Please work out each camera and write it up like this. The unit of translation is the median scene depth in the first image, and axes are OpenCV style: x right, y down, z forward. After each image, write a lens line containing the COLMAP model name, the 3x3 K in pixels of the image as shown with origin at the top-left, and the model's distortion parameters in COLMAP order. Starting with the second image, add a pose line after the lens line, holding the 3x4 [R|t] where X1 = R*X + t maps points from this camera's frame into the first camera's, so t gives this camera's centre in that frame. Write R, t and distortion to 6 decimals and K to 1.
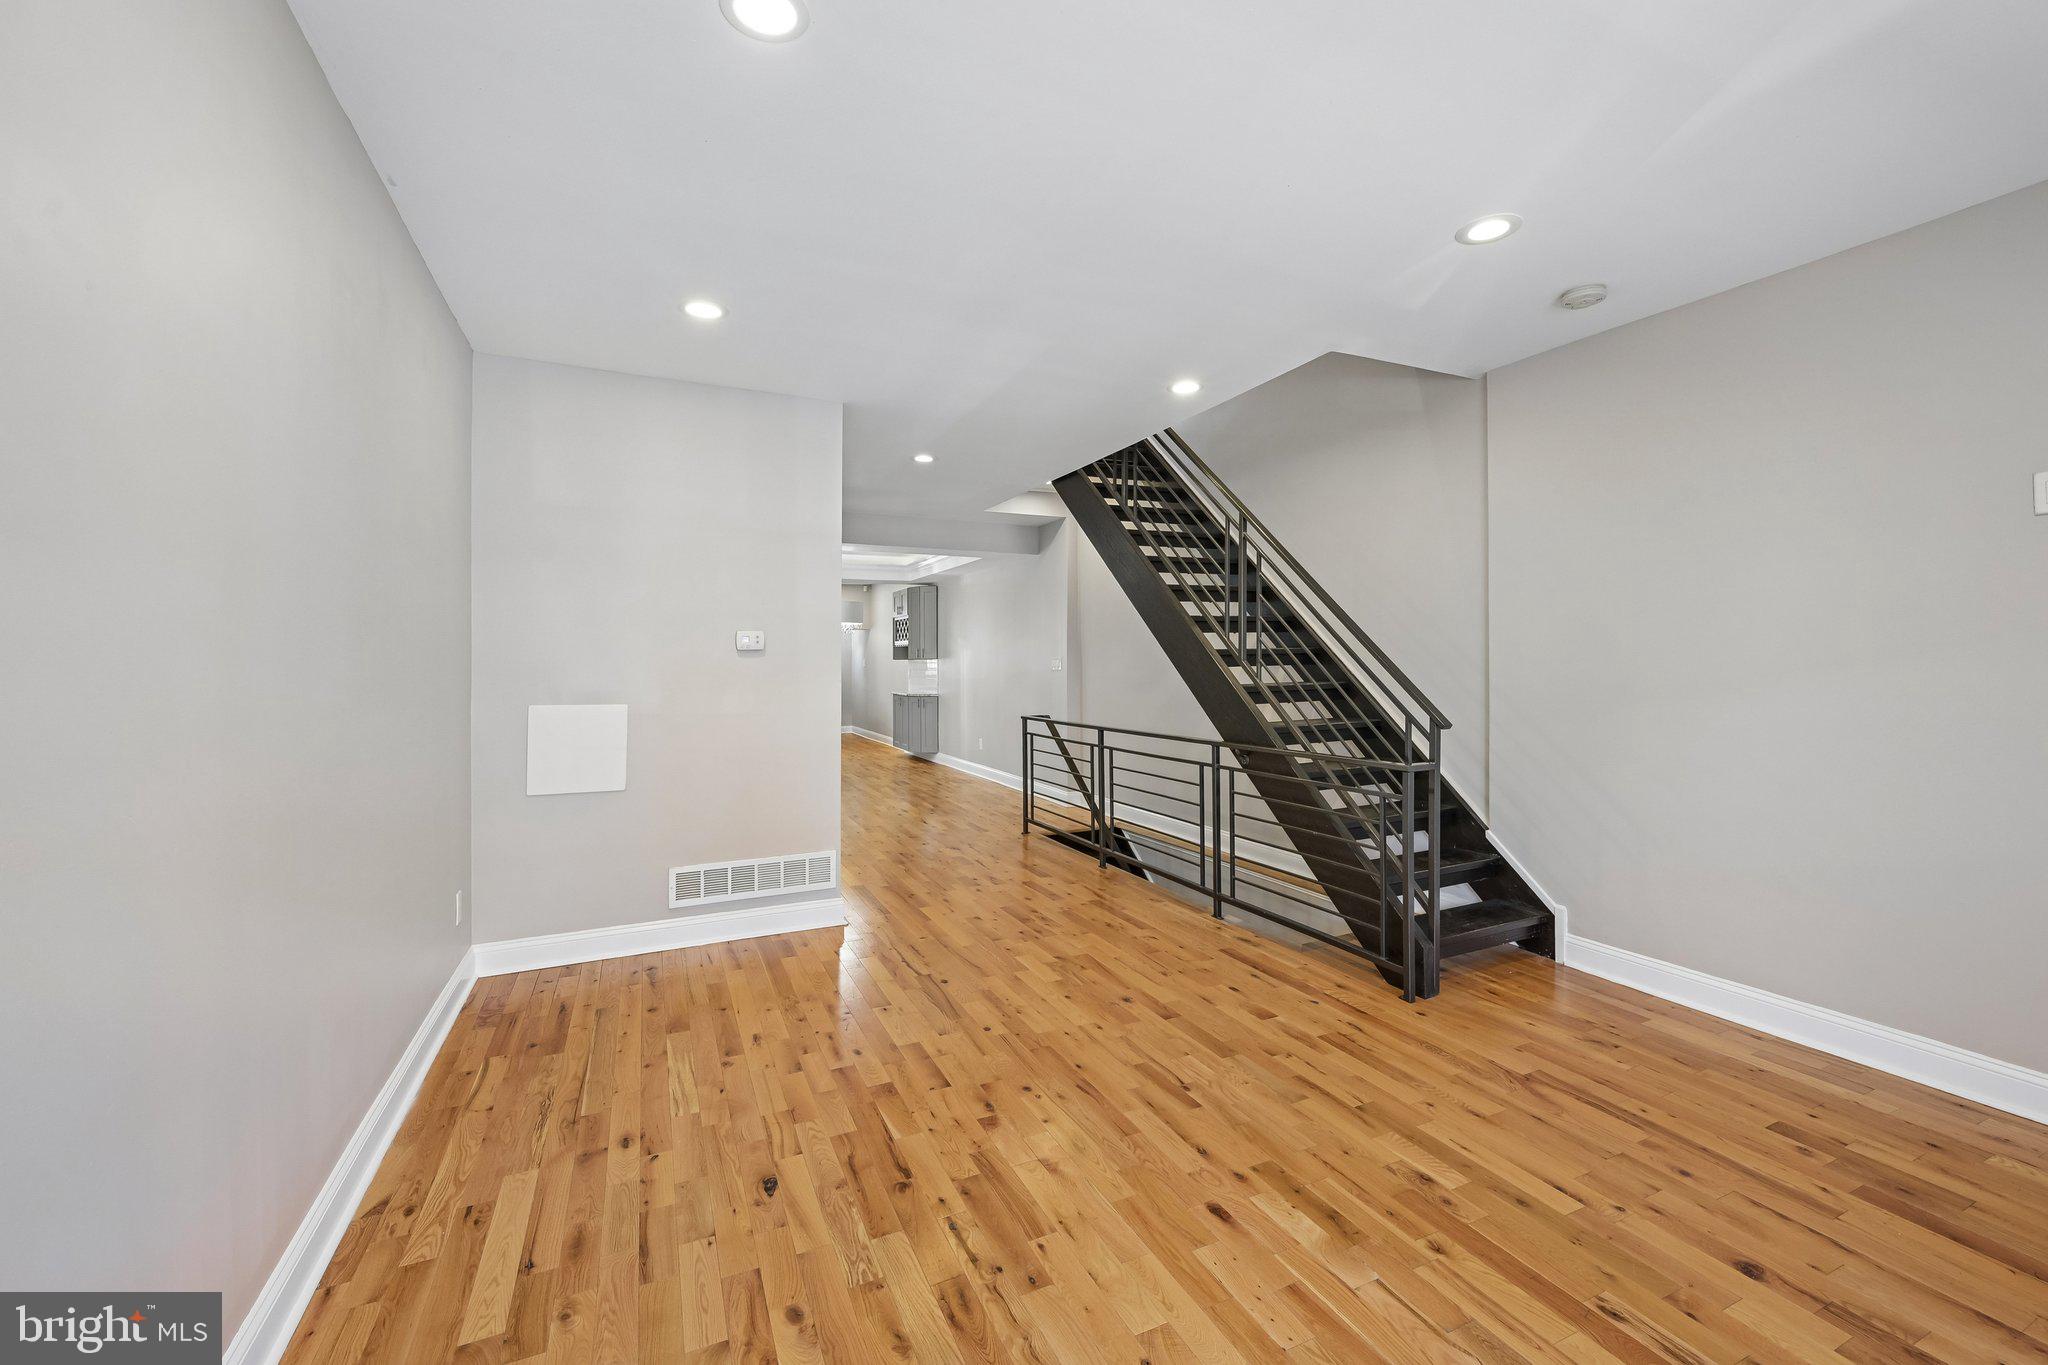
lens RADIAL K [[809.6, 0, 1015.8], [0, 809.6, 667.0], [0, 0, 1]] dist [0.000035, 0.001047]
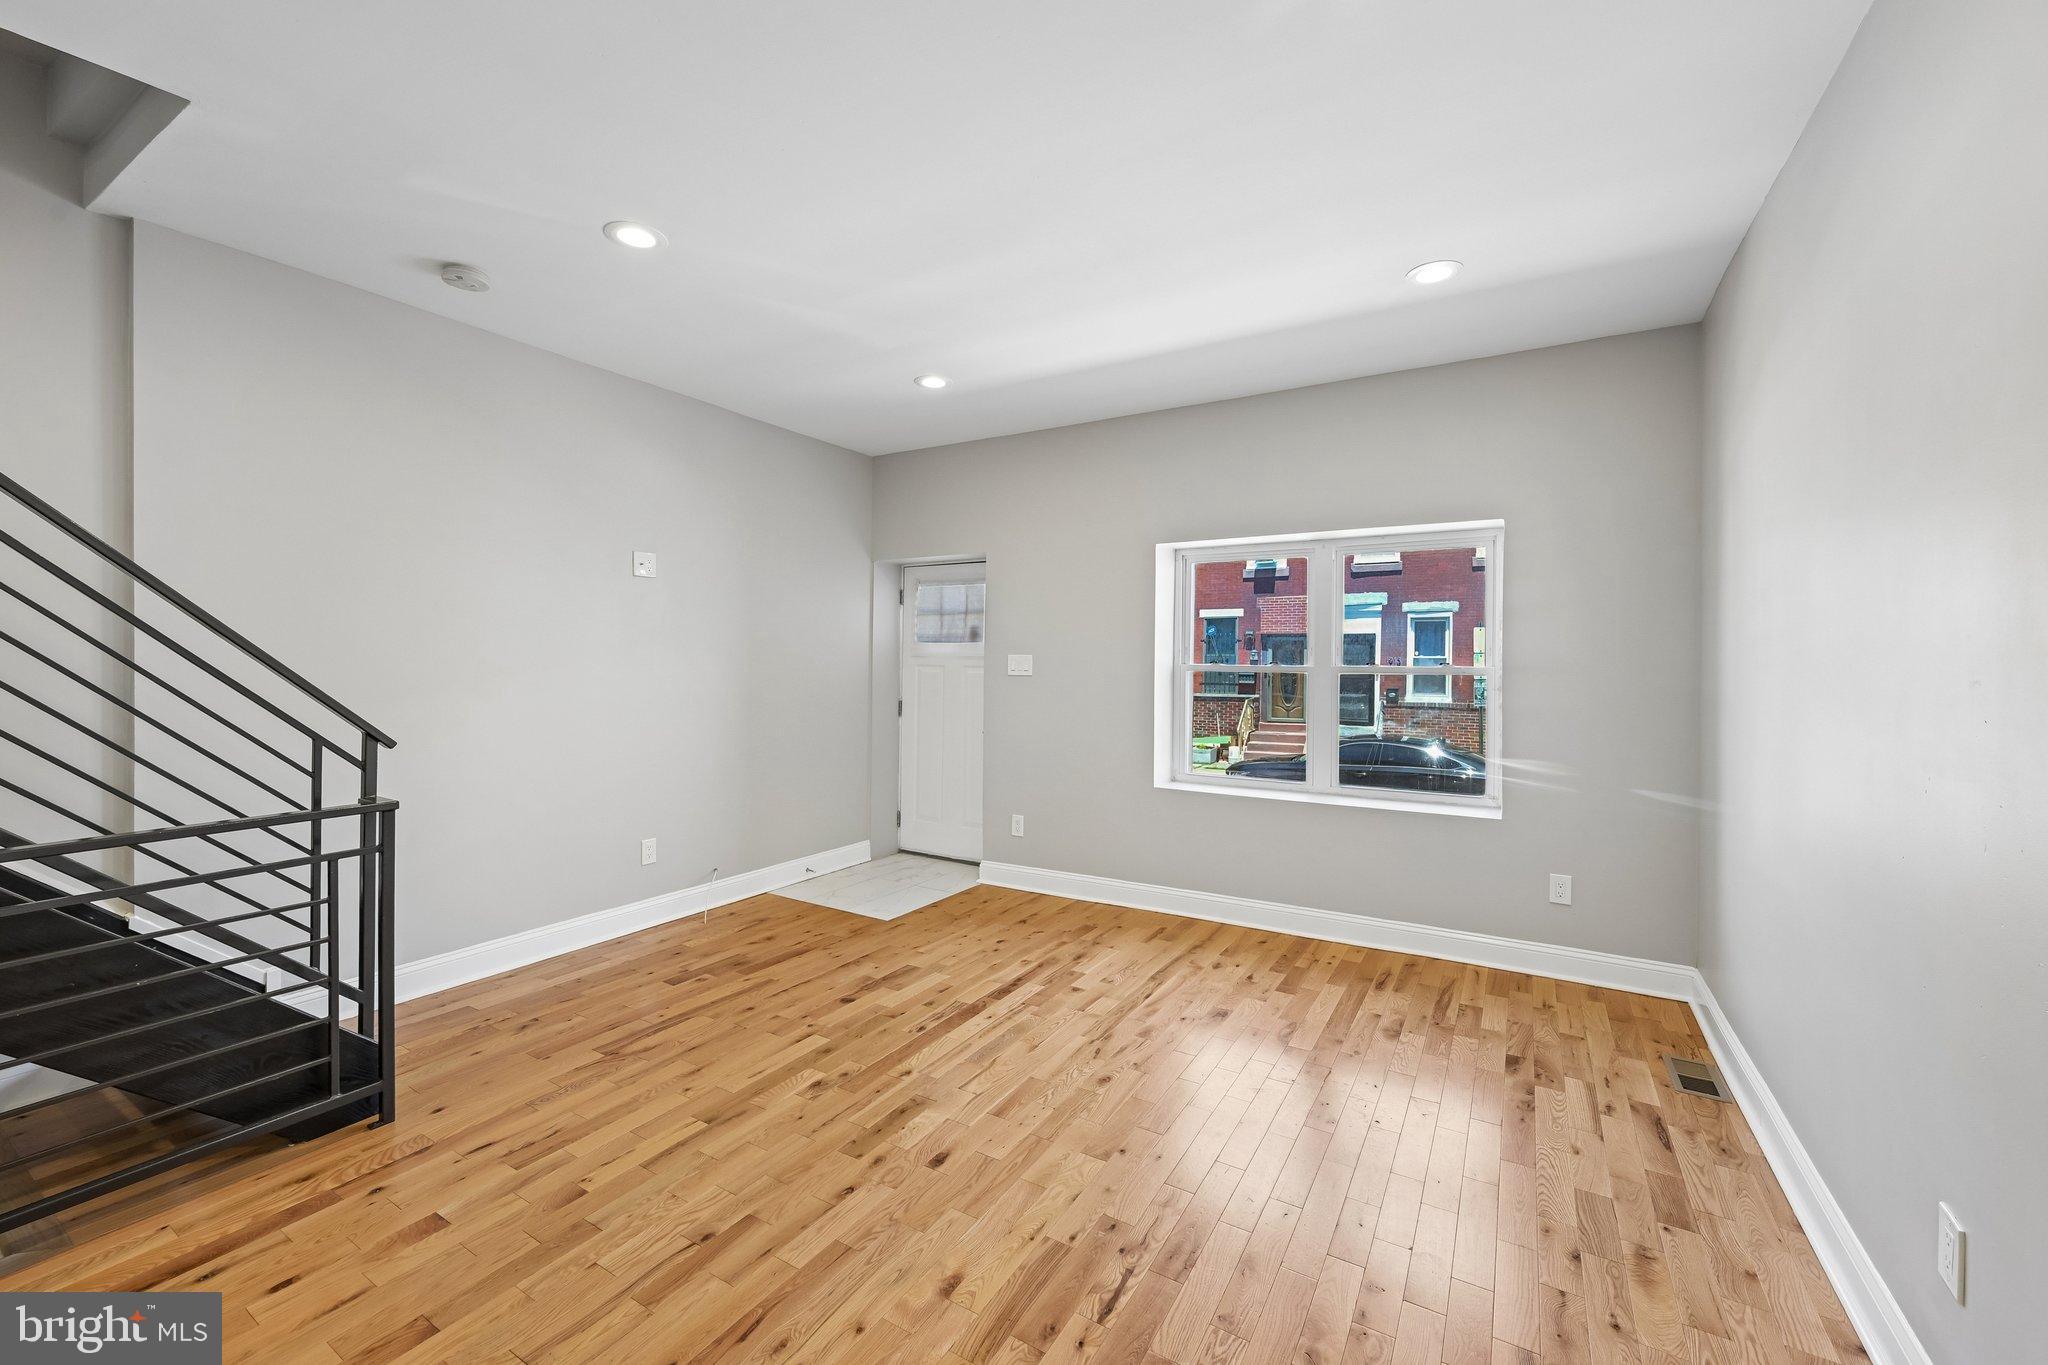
lens RADIAL K [[809.6, 0, 1026.0], [0, 809.6, 666.1], [0, 0, 1]] dist [0.000035, 0.001047]
pose [[-0.553705, -0.002603, 0.832709, -0.602862], [0.003415, 0.999980, 0.005396, -0.003527], [-0.832706, 0.005831, -0.553685, 1.244372]]
